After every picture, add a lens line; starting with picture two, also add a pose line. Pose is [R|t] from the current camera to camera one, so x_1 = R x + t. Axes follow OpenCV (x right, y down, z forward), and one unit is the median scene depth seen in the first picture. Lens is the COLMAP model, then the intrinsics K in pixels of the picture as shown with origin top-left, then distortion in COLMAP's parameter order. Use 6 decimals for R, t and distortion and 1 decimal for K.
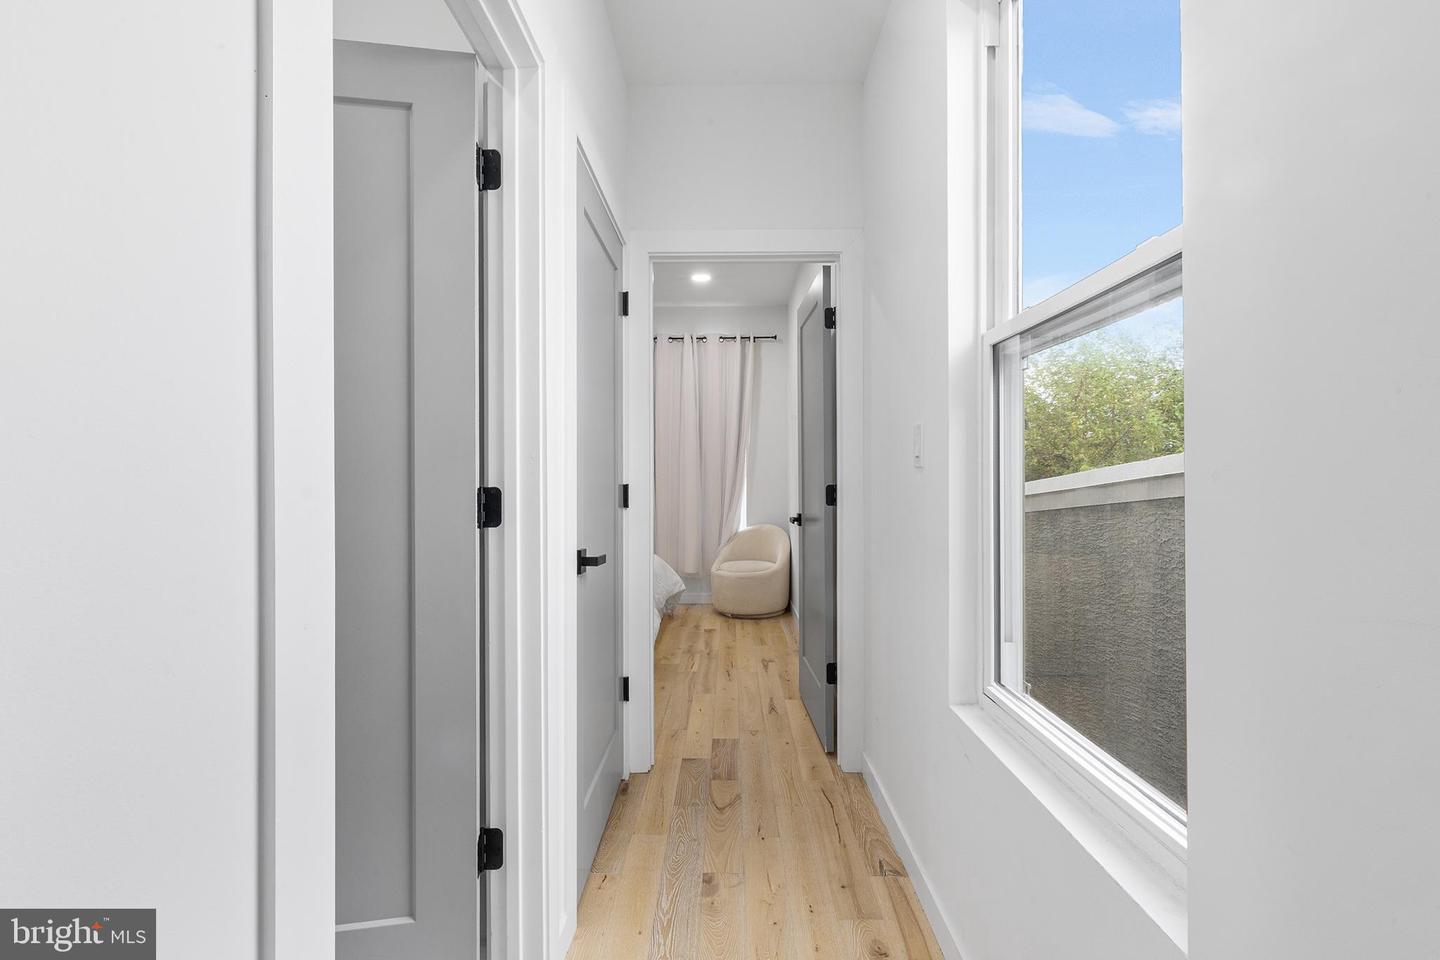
lens RADIAL K [[667.8, 0, 713.9], [0, 667.8, 489.8], [0, 0, 1]] dist [-0.000434, -0.000100]
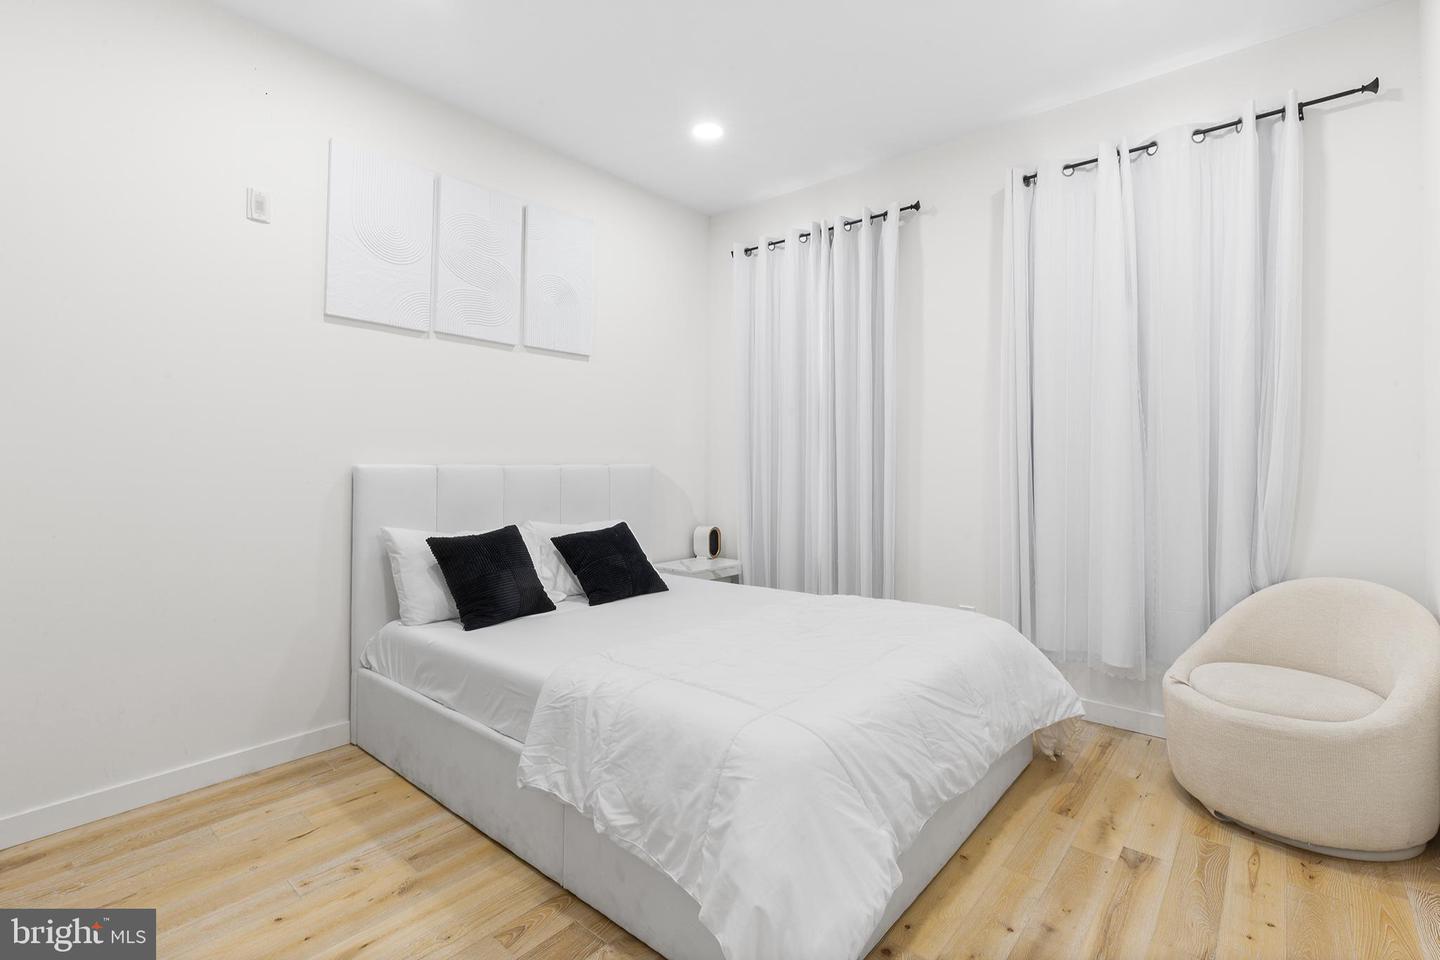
lens RADIAL K [[656.1, 0, 717.8], [0, 656.1, 452.9], [0, 0, 1]] dist [-0.000397, -0.000167]
pose [[0.777057, 0.001565, -0.629428, 0.037163], [-0.031458, 0.998844, -0.036354, 0.002791], [0.628643, 0.048050, 0.776208, 0.490419]]
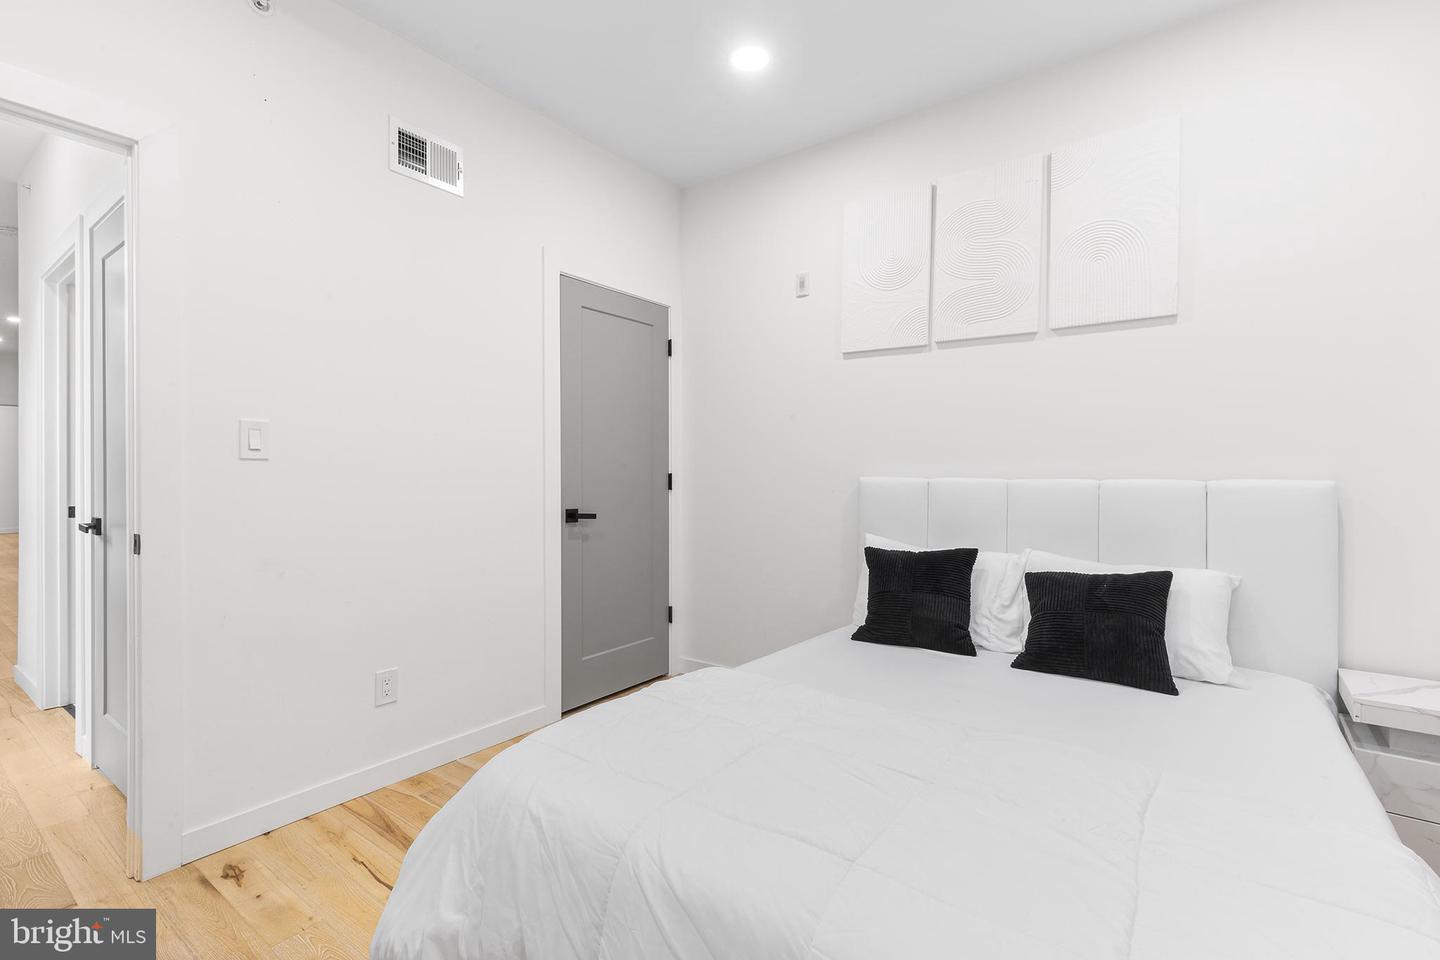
lens RADIAL K [[658.0, 0, 721.7], [0, 658.0, 476.5], [0, 0, 1]] dist [0.005105, 0.000341]
pose [[-0.576783, 0.008128, -0.816857, 0.053153], [-0.028722, 0.999130, 0.030221, -0.016259], [0.816392, 0.040893, -0.576048, 1.033819]]
